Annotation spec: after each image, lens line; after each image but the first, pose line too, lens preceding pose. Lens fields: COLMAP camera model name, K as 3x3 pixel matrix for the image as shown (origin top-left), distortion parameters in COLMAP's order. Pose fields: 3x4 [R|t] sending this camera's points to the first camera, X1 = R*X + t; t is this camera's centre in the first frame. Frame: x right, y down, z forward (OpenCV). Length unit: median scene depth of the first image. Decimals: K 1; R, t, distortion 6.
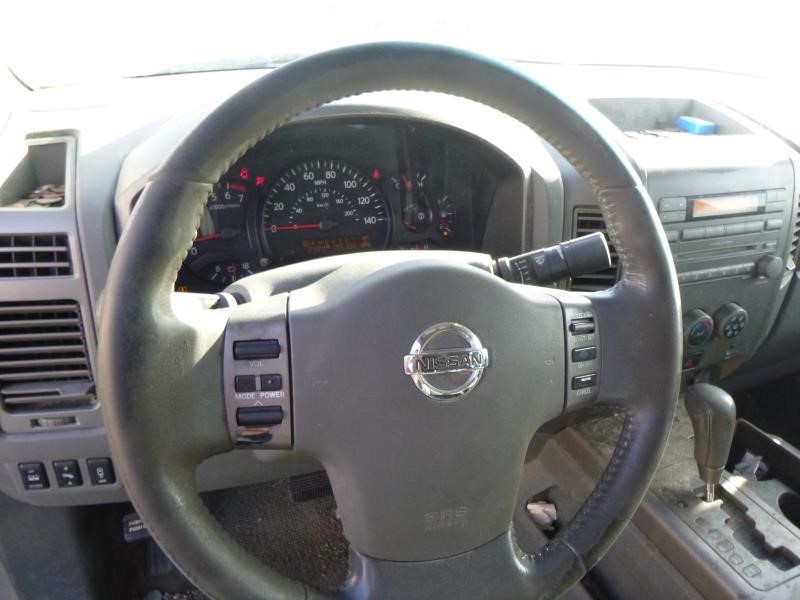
lens RADIAL K [[638.7, 0, 399.3], [0, 638.7, 298.7], [0, 0, 1]] dist [-0.010145, 0.004376]
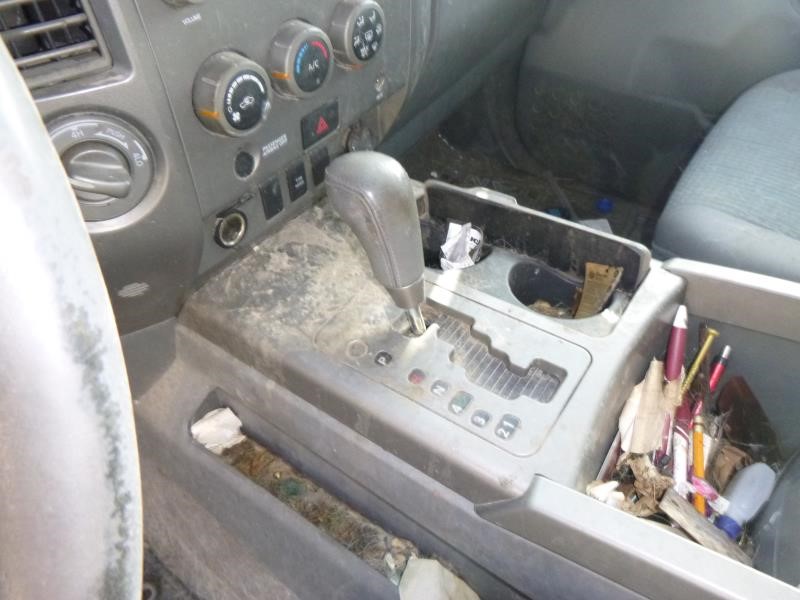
lens RADIAL K [[638.7, 0, 399.3], [0, 638.7, 298.7], [0, 0, 1]] dist [-0.010145, 0.004376]
pose [[0.848528, -0.422248, 0.318914, 0.273057], [0.310539, 0.885359, 0.345985, 0.063749], [-0.428444, -0.194542, 0.882377, 0.446425]]
